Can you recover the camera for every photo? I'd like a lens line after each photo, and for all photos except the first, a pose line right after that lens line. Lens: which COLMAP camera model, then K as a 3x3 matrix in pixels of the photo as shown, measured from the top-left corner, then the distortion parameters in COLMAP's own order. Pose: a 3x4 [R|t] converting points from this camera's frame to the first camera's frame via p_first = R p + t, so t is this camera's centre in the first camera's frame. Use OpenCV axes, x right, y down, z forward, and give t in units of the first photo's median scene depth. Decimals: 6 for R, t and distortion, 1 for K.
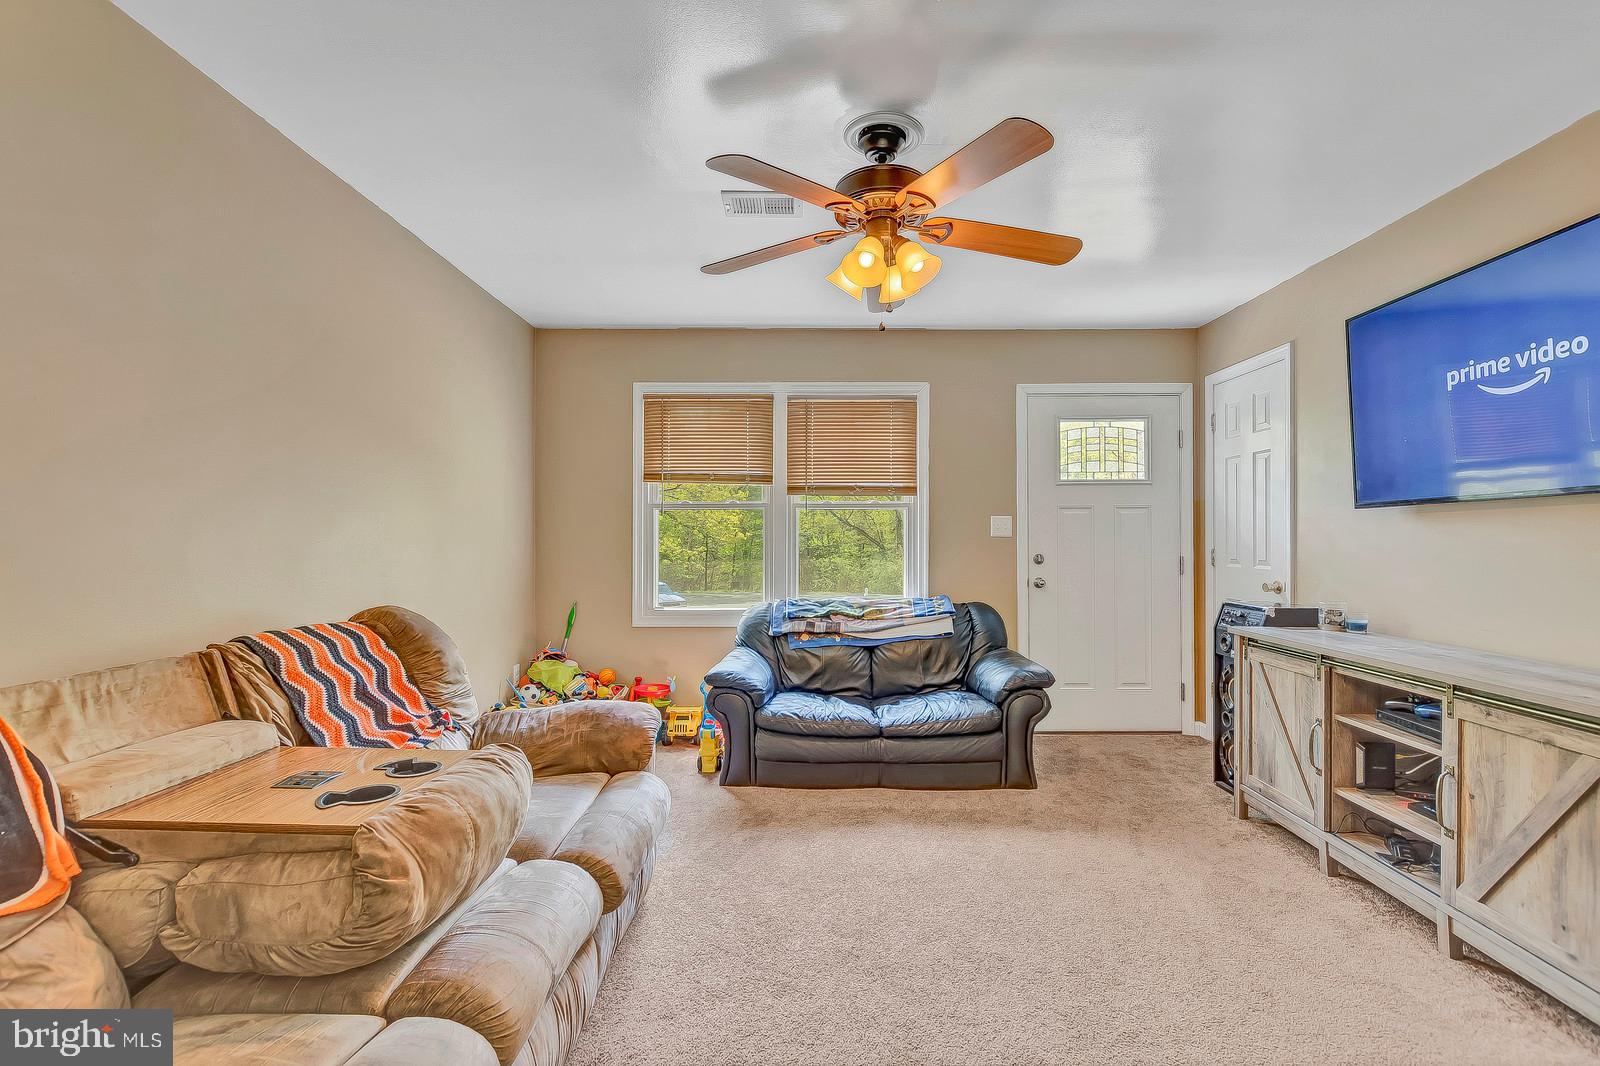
lens RADIAL K [[707.4, 0, 798.0], [0, 707.4, 533.0], [0, 0, 1]] dist [0.004460, -0.003018]
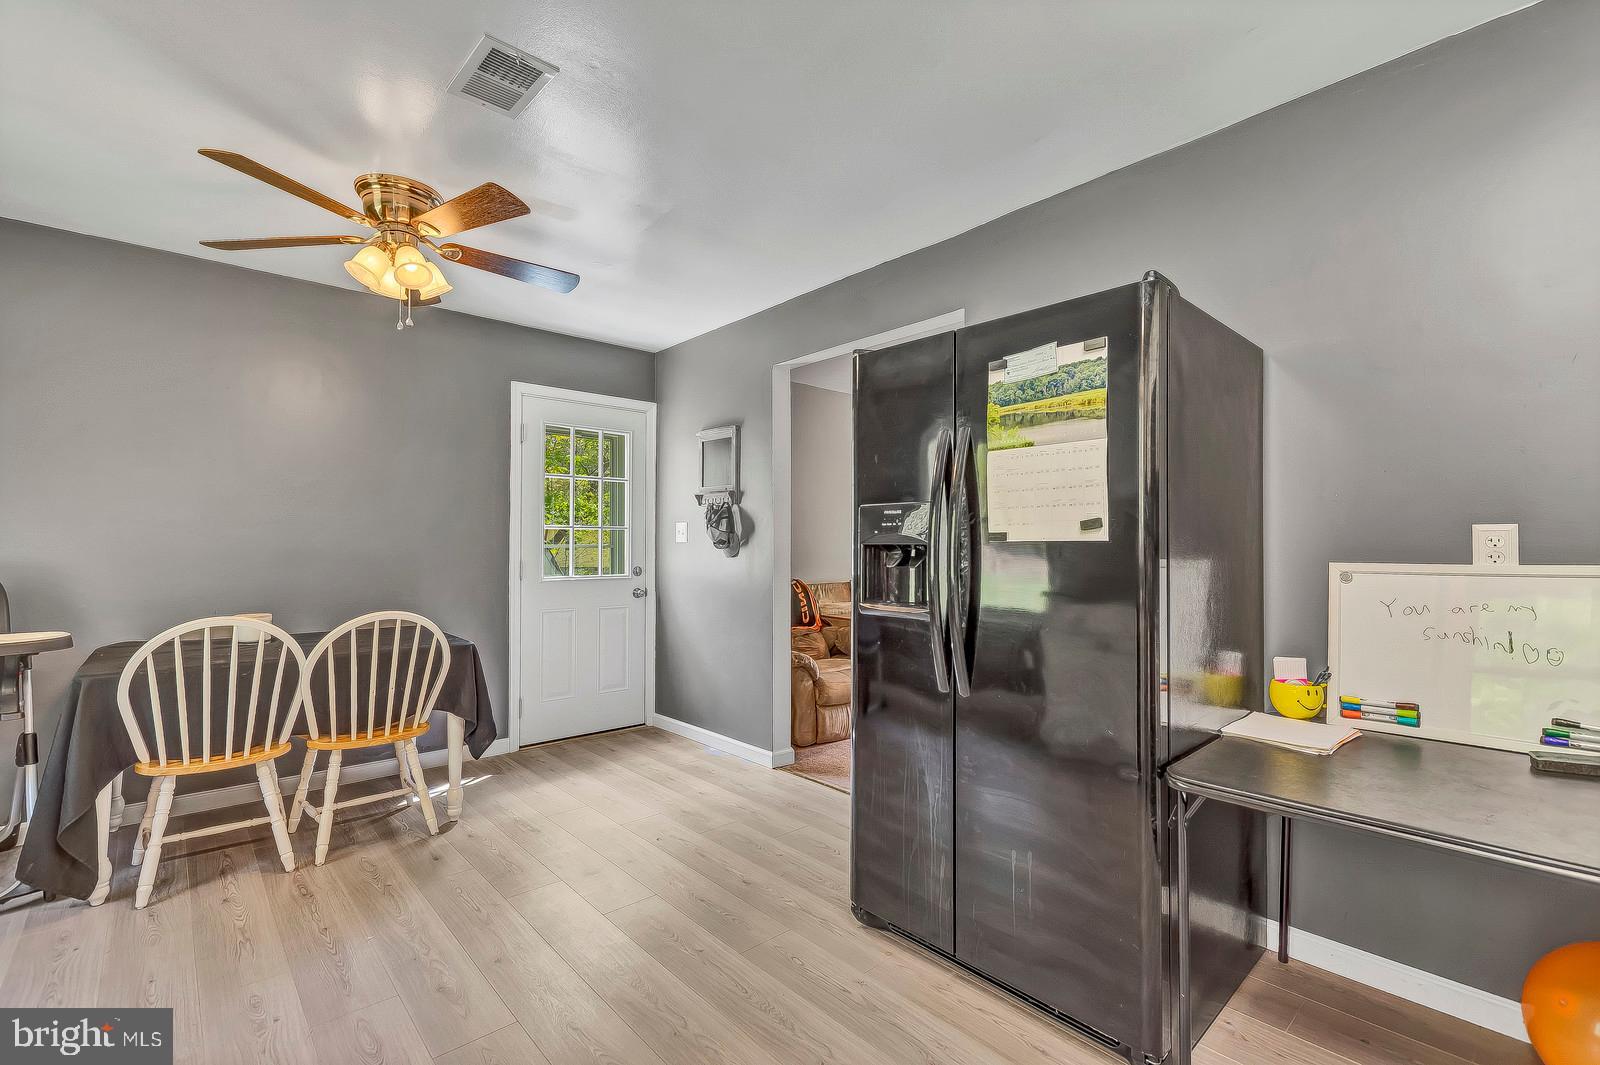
lens RADIAL K [[707.4, 0, 789.6], [0, 707.4, 536.2], [0, 0, 1]] dist [0.004460, -0.003018]
pose [[0.656606, -0.015086, -0.754083, 2.153211], [0.006905, 0.999878, -0.013992, -0.013191], [0.754202, 0.003980, 0.656631, -2.015042]]
